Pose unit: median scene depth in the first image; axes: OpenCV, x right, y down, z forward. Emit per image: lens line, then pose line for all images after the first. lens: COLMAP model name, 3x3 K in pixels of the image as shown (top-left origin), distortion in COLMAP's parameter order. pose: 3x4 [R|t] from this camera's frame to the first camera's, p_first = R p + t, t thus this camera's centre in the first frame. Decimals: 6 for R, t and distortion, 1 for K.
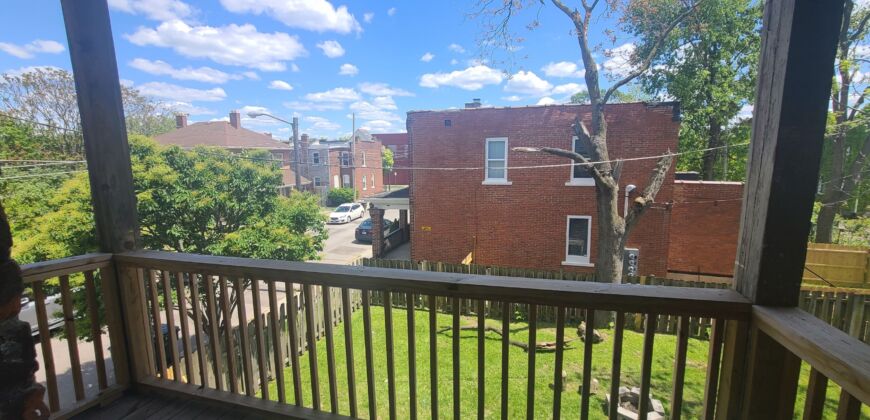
lens RADIAL K [[356.4, 0, 435.8], [0, 356.4, 205.6], [0, 0, 1]] dist [0.001079, 0.000105]
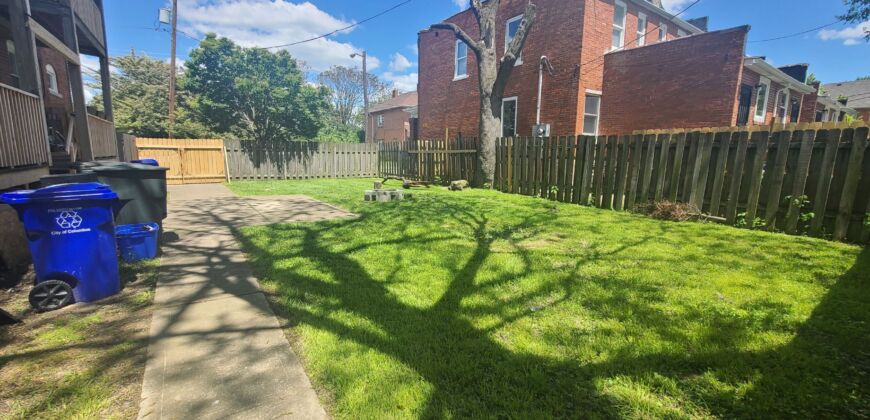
lens RADIAL K [[356.4, 0, 435.8], [0, 356.4, 205.6], [0, 0, 1]] dist [0.001079, 0.000105]
pose [[0.768412, 0.117118, -0.629147, 0.921107], [-0.118690, 0.992136, 0.039728, 0.323559], [0.628853, 0.044146, 0.776270, 0.064208]]
